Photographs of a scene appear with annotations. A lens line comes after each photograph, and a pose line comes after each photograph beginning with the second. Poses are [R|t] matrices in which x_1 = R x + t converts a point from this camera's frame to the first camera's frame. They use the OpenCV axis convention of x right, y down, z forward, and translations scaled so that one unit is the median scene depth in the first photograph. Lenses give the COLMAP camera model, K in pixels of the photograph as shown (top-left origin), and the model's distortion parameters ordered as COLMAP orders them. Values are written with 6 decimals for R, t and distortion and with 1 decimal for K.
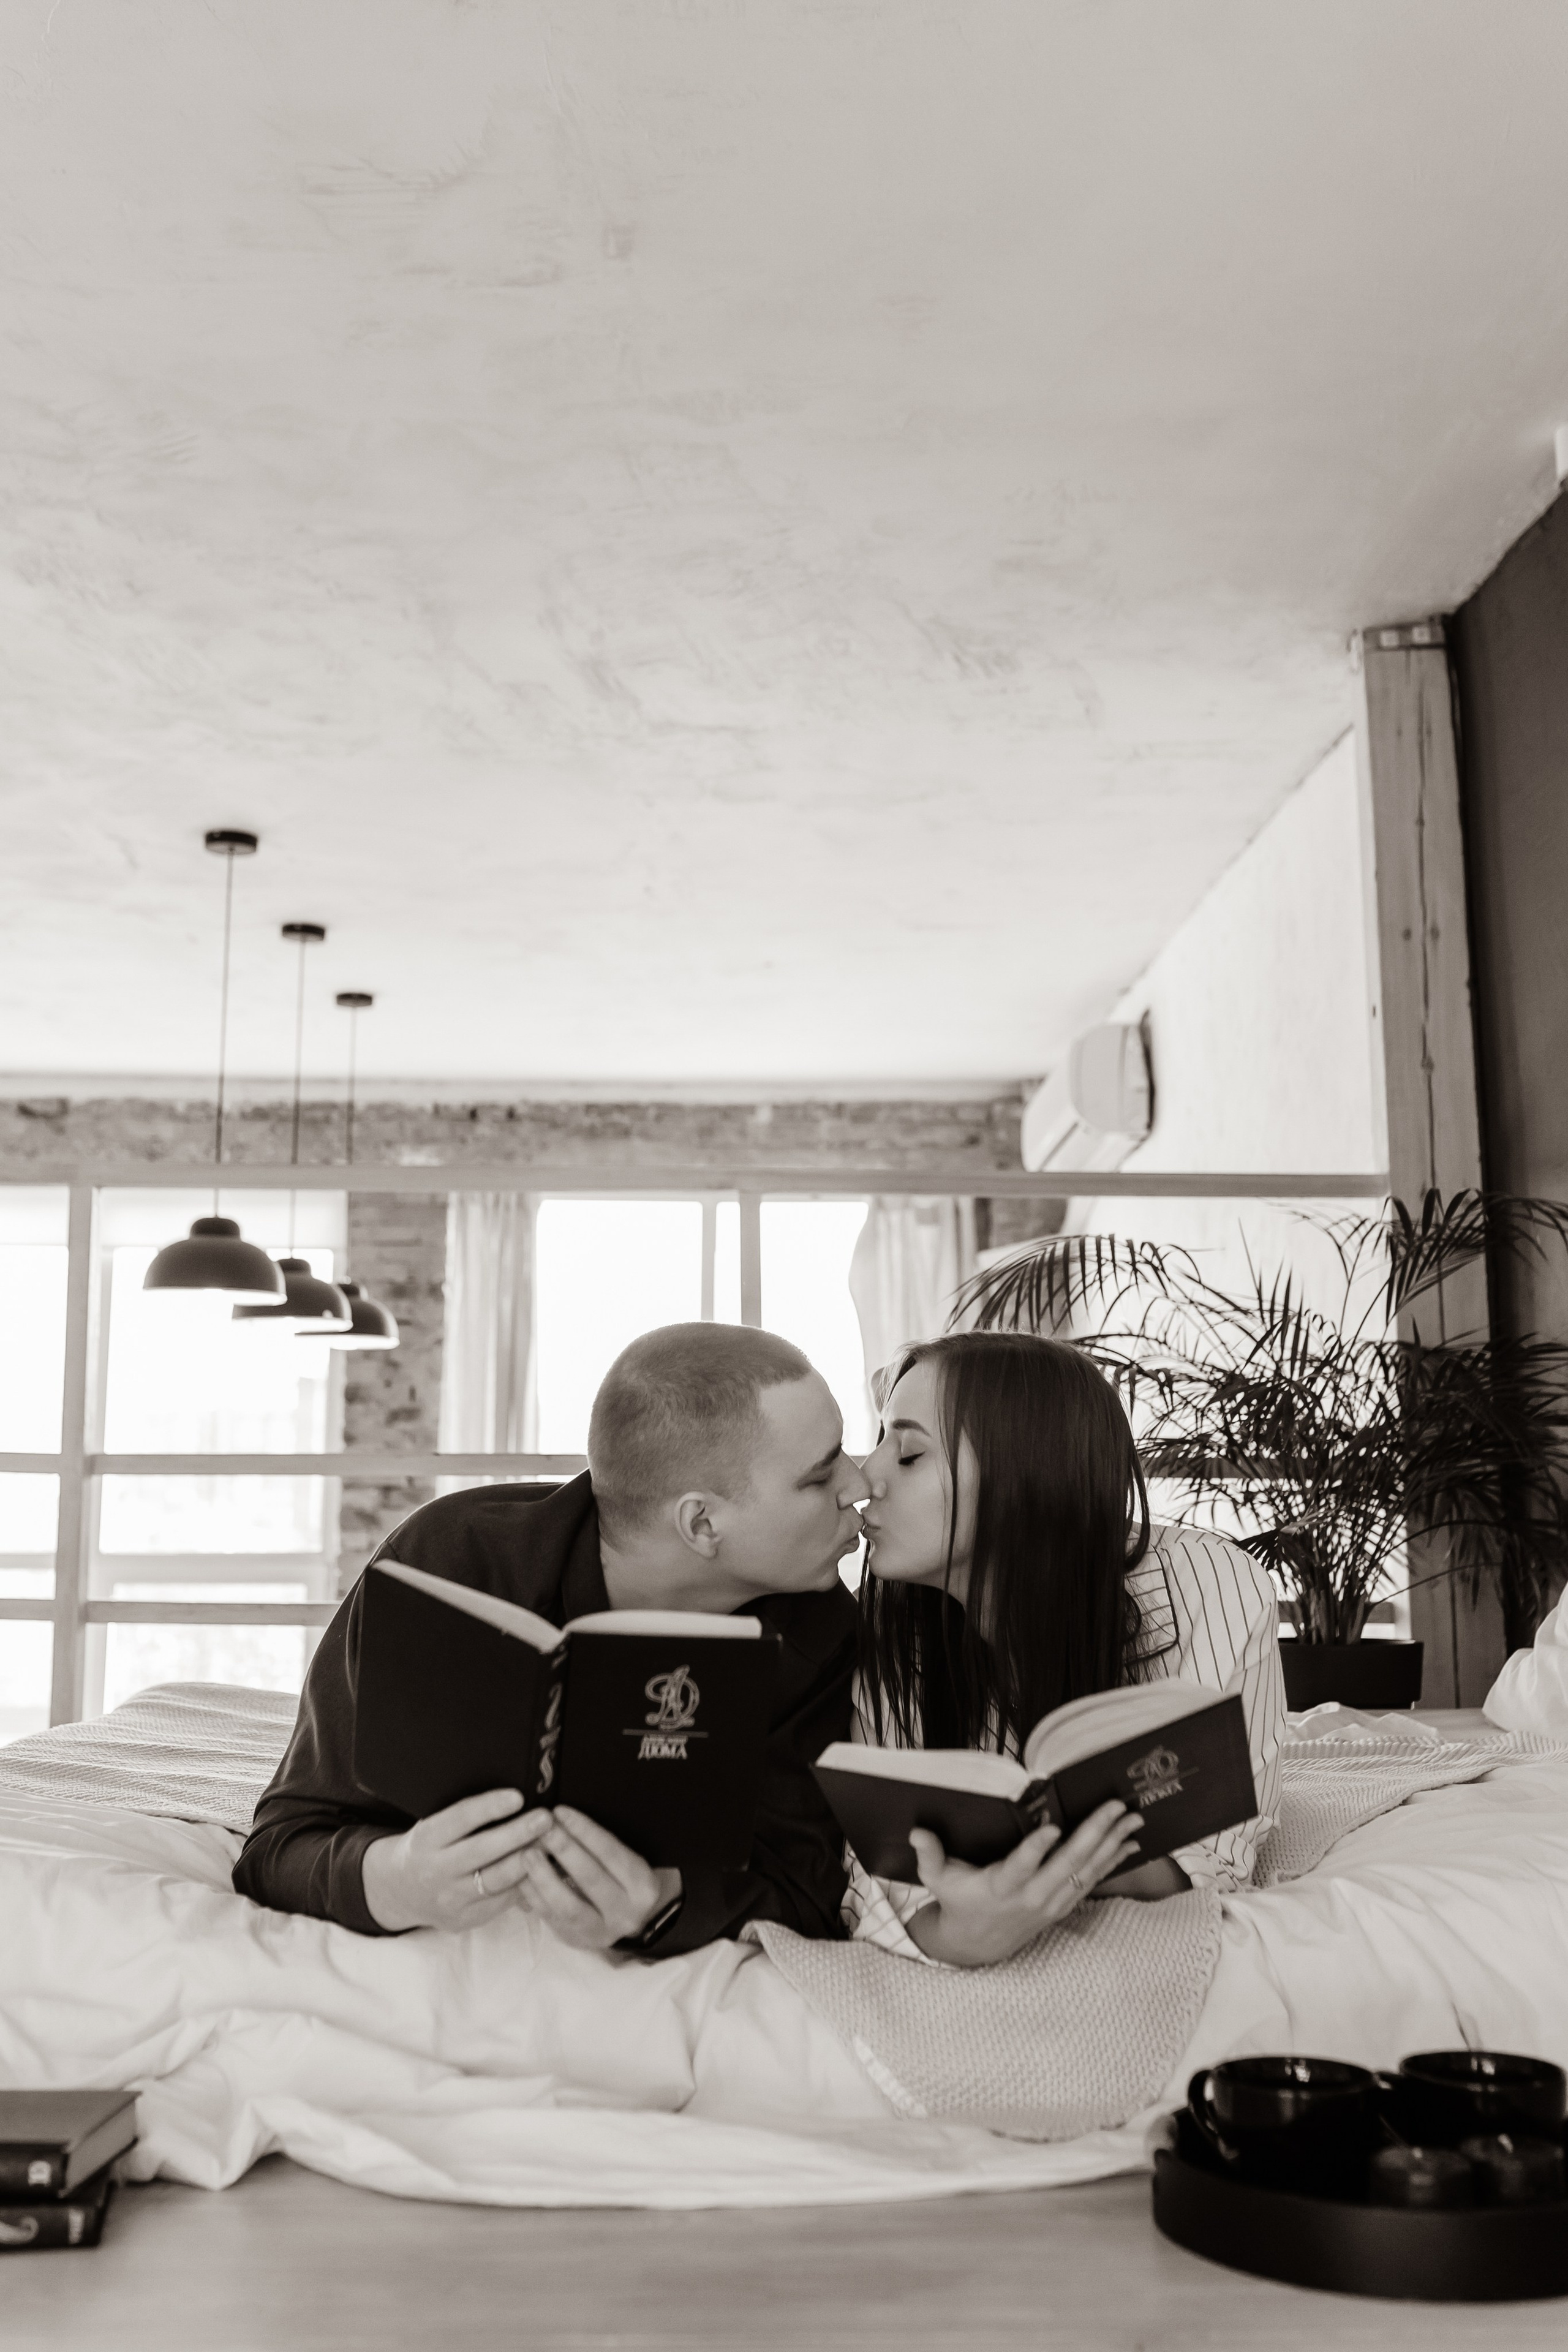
lens RADIAL K [[2283.4, 0, 784.0], [0, 2283.4, 1176.0], [0, 0, 1]] dist [0.000176, -0.014123]
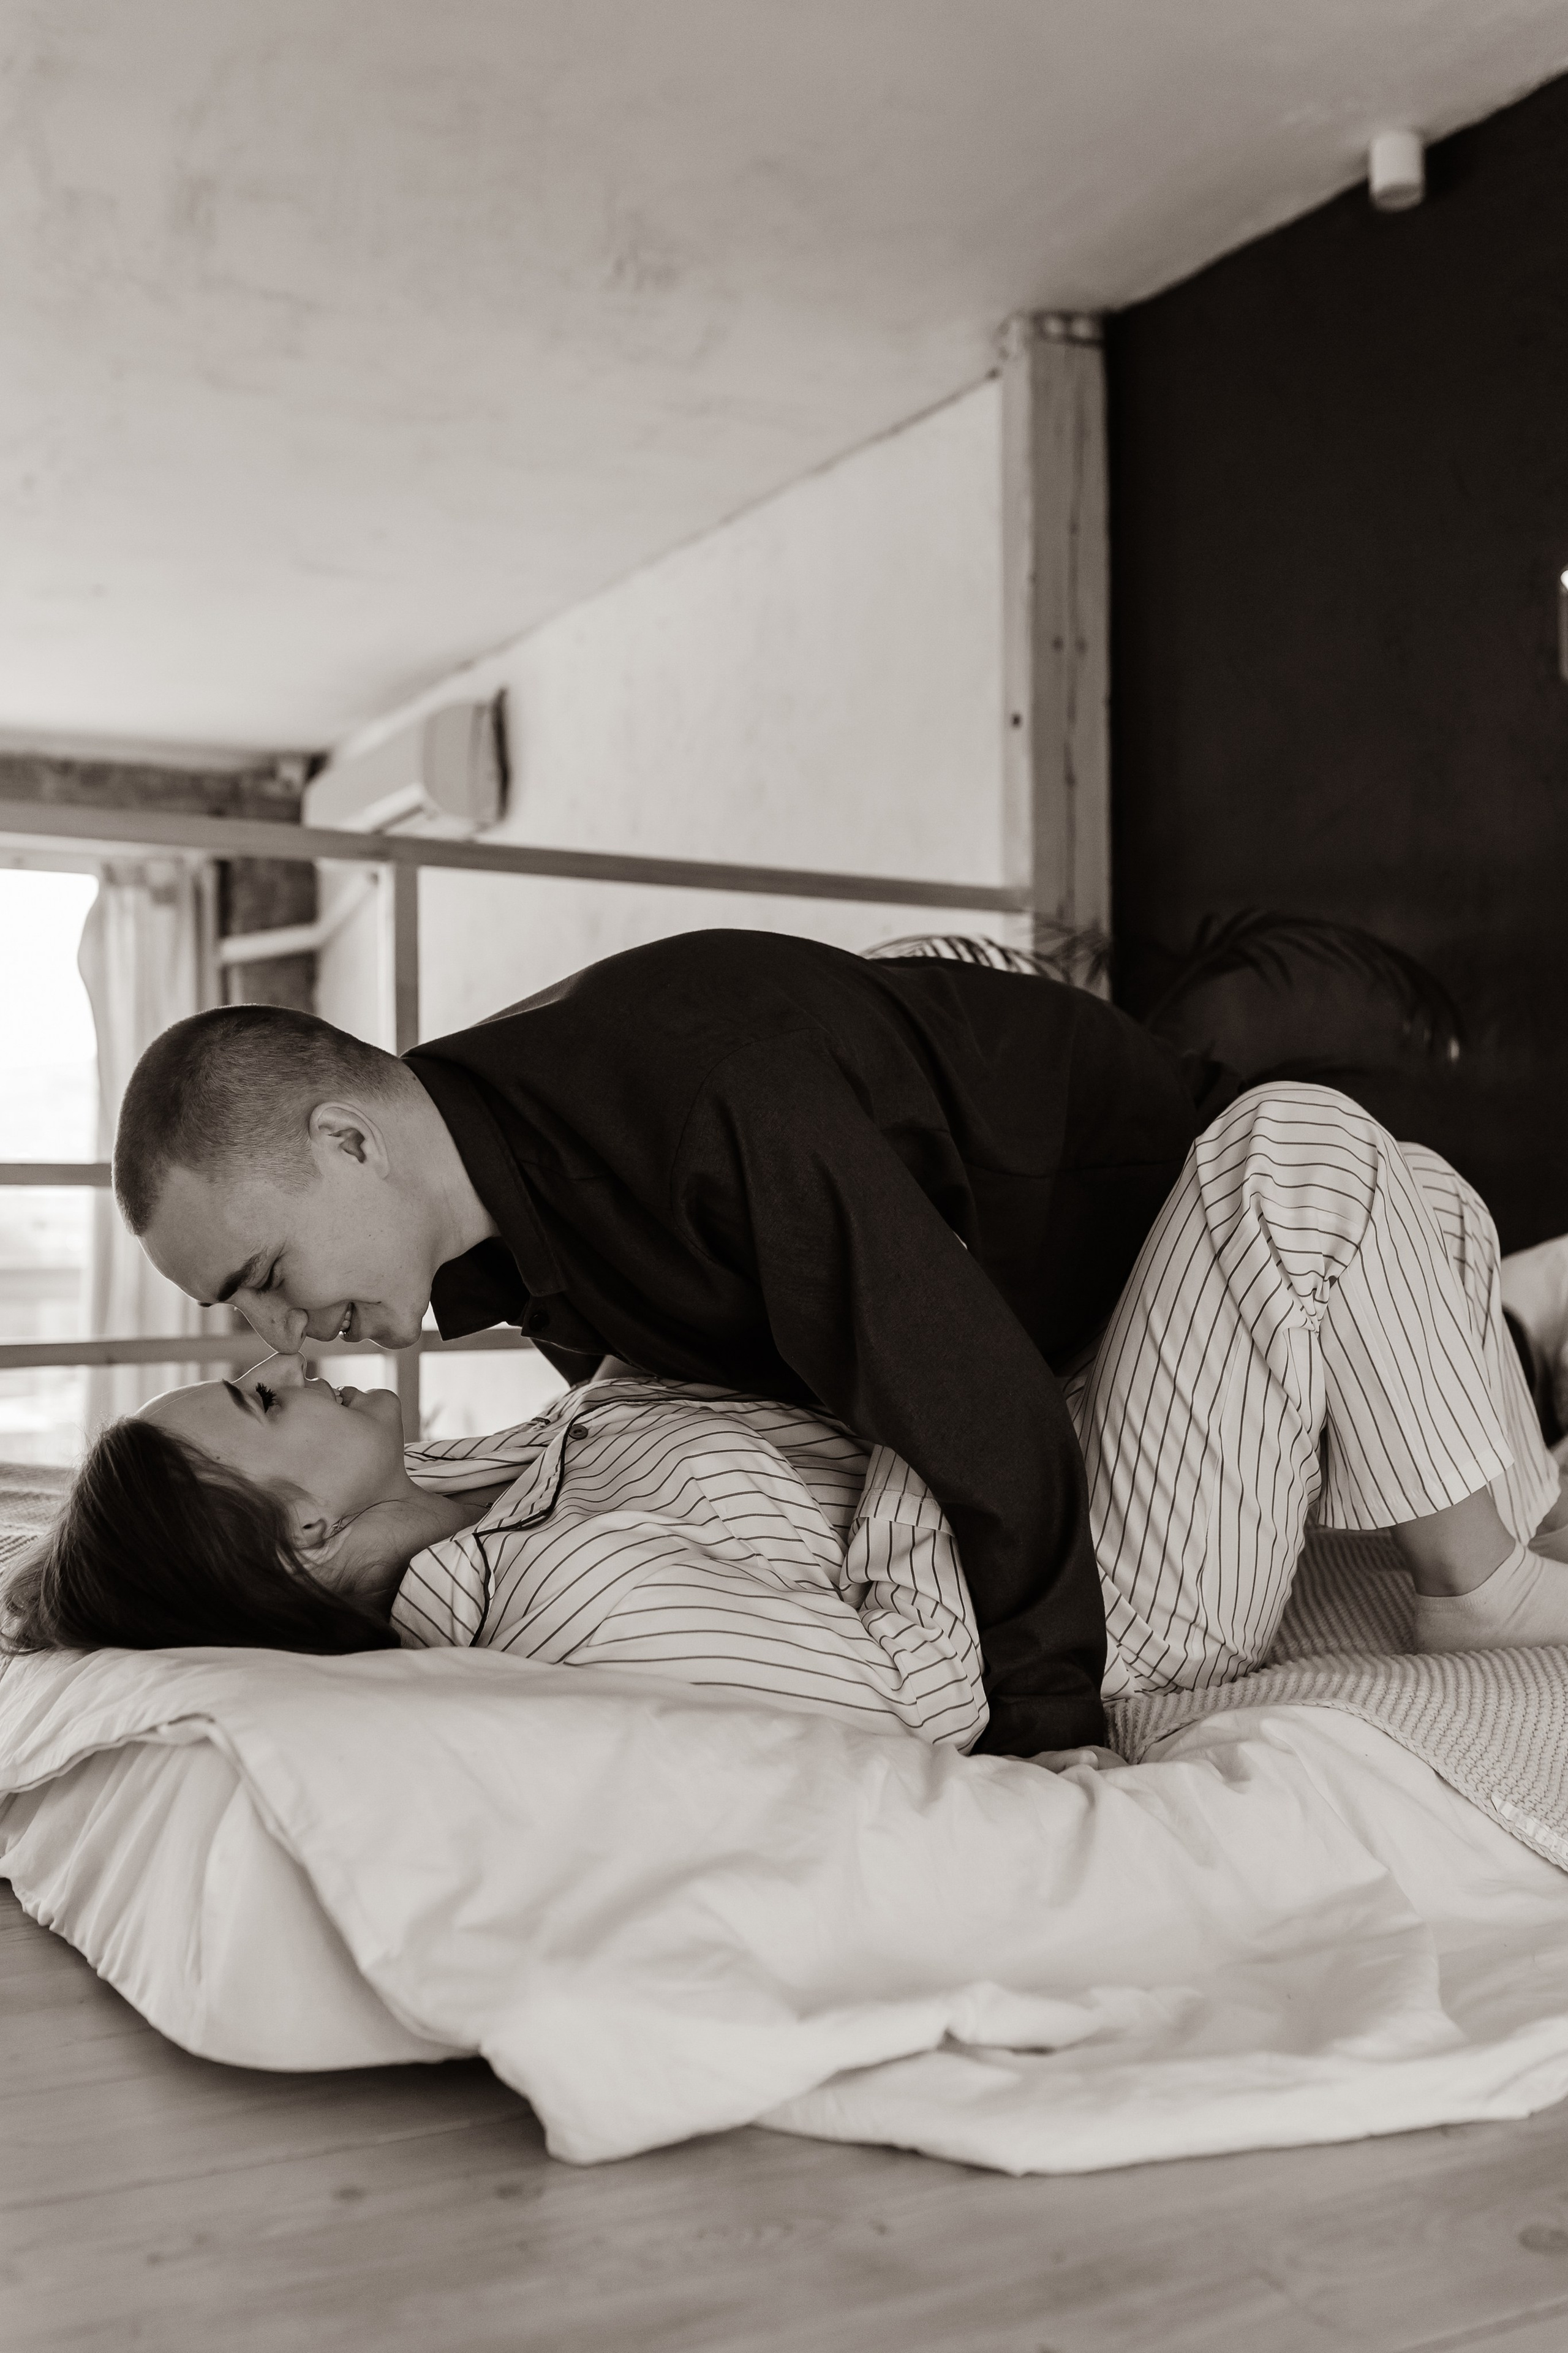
lens RADIAL K [[2331.8, 0, 772.6], [0, 2331.8, 1173.7], [0, 0, 1]] dist [-0.015409, -0.007207]
pose [[0.896299, 0.013930, 0.443231, -0.264819], [-0.070425, 0.991293, 0.111258, 0.015176], [-0.437821, -0.130936, 0.889476, 0.140964]]
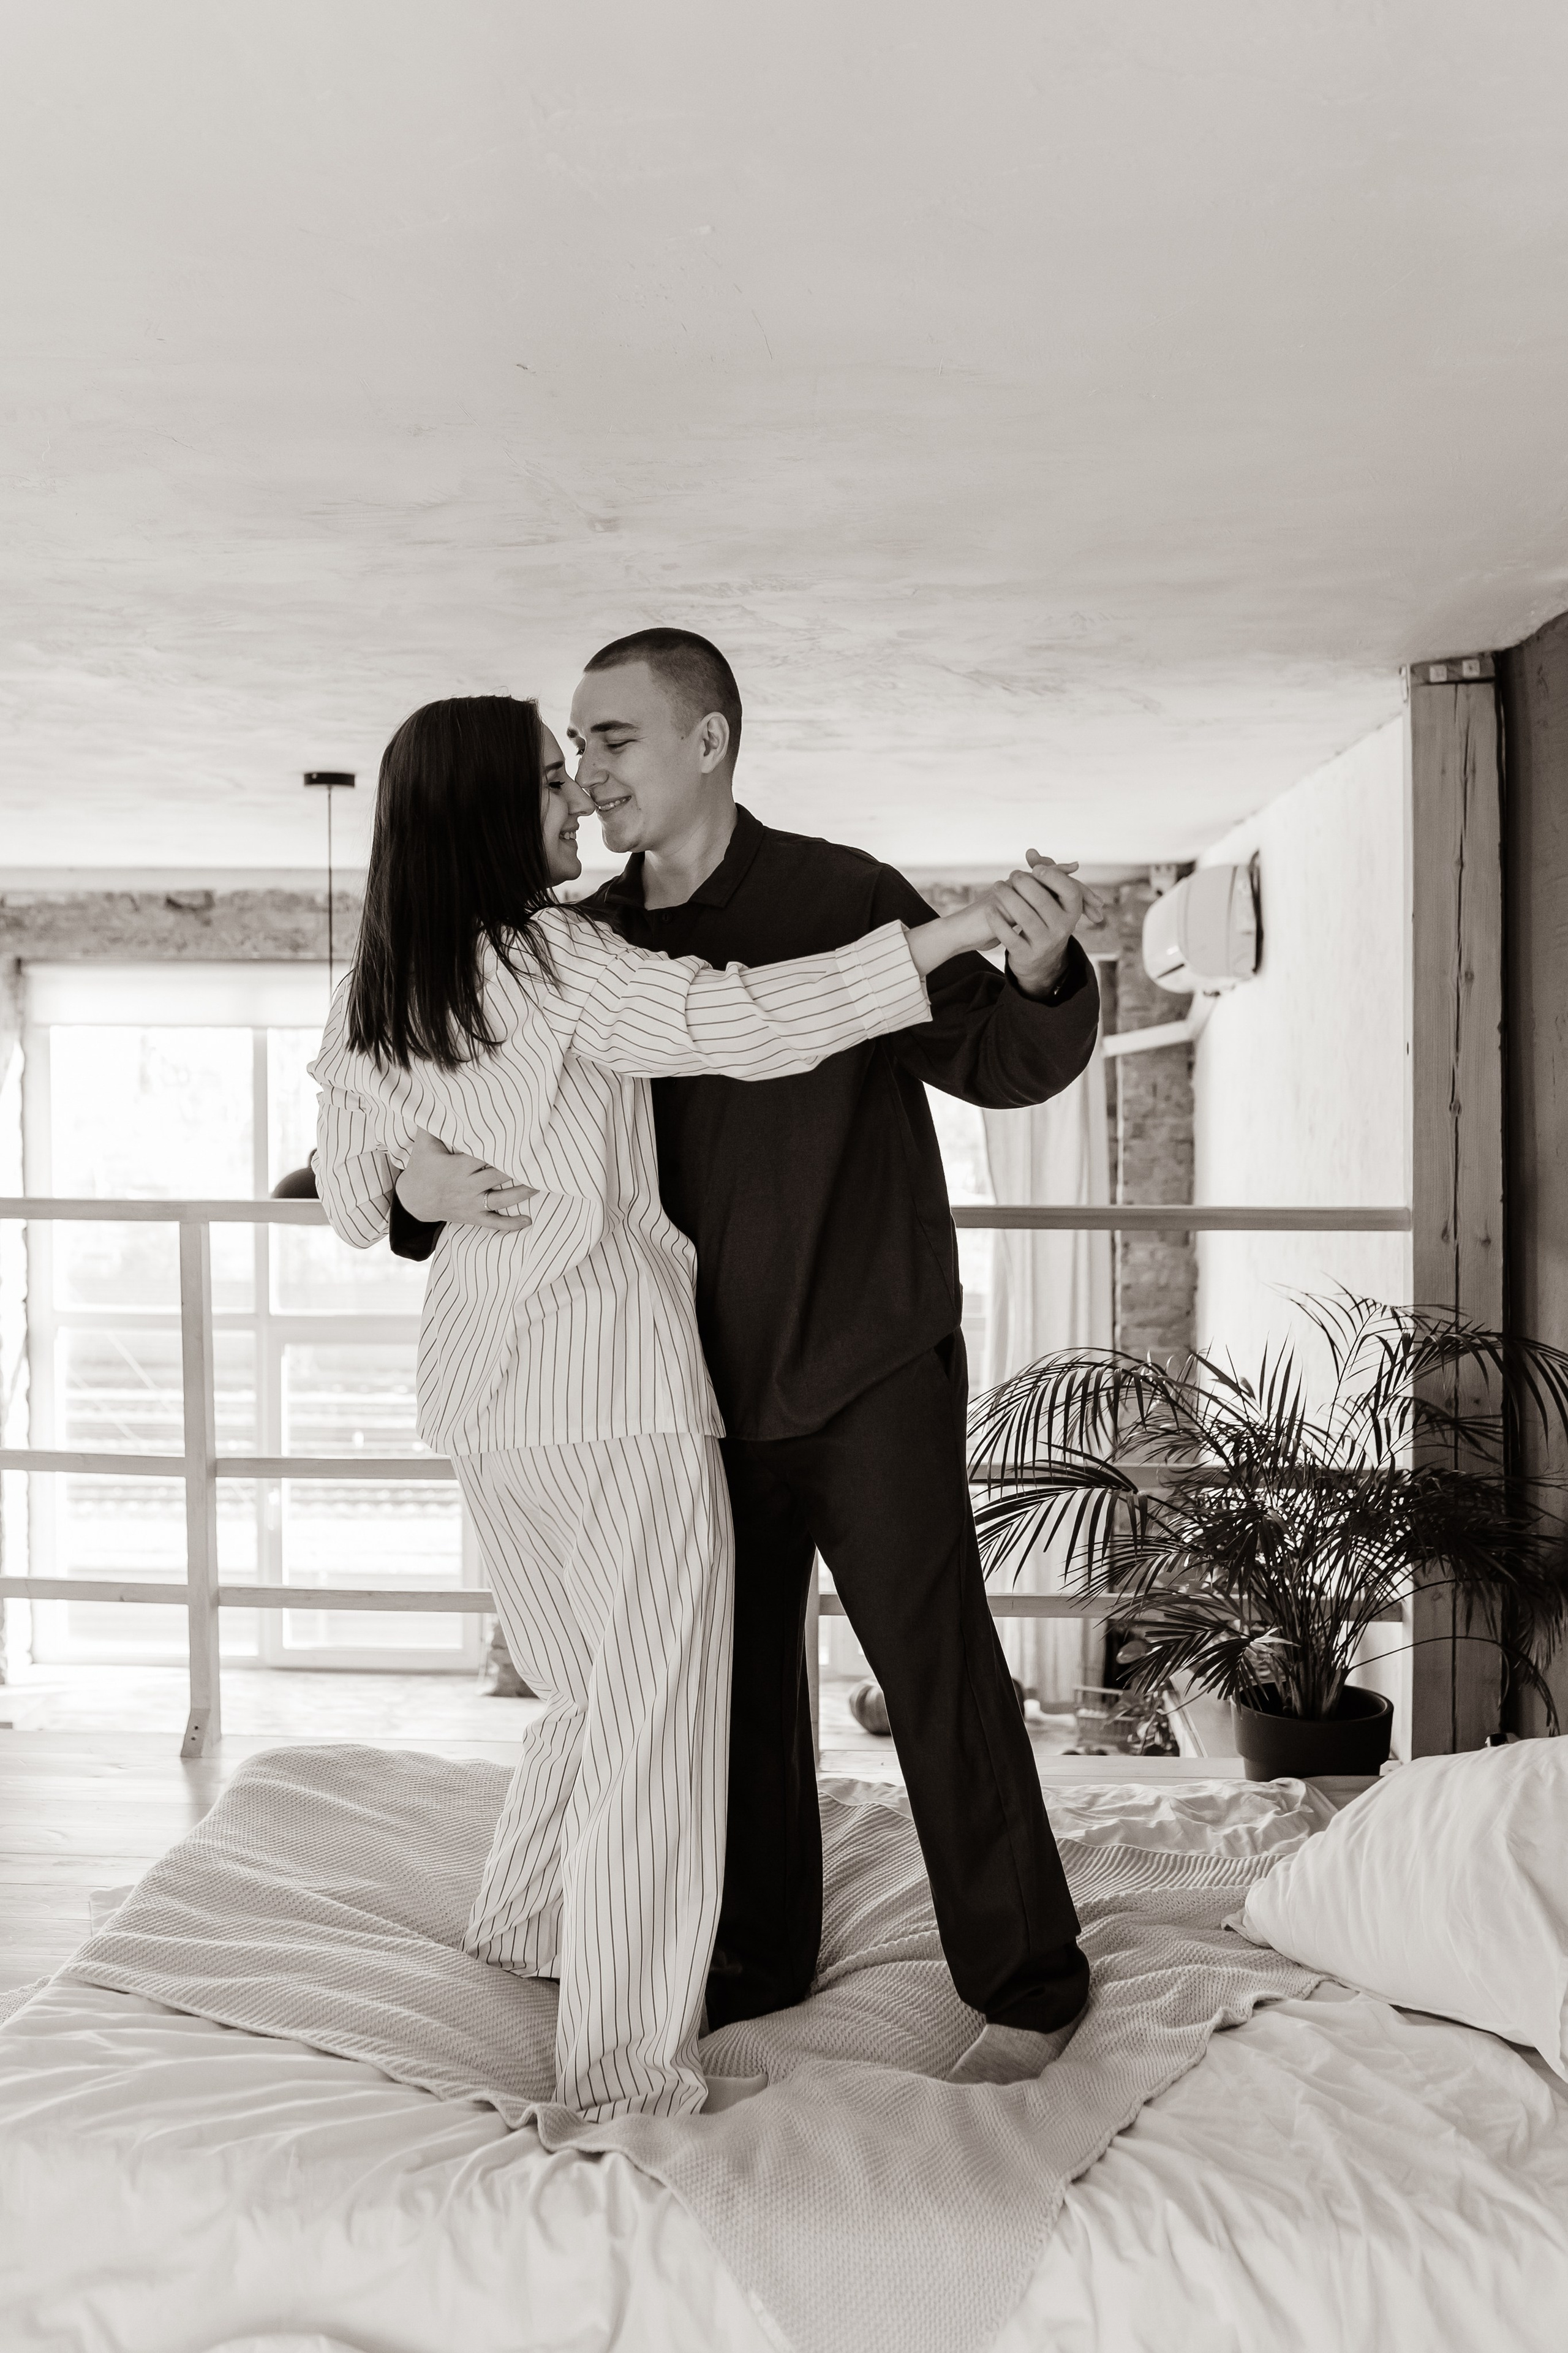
lens RADIAL K [[2331.8, 0, 772.6], [0, 2331.8, 1173.7], [0, 0, 1]] dist [-0.015409, -0.007207]
pose [[0.995936, 0.001379, -0.090049, 0.067718], [0.015784, 0.981734, 0.189605, -0.217213], [0.088665, -0.190256, 0.977722, -0.058195]]
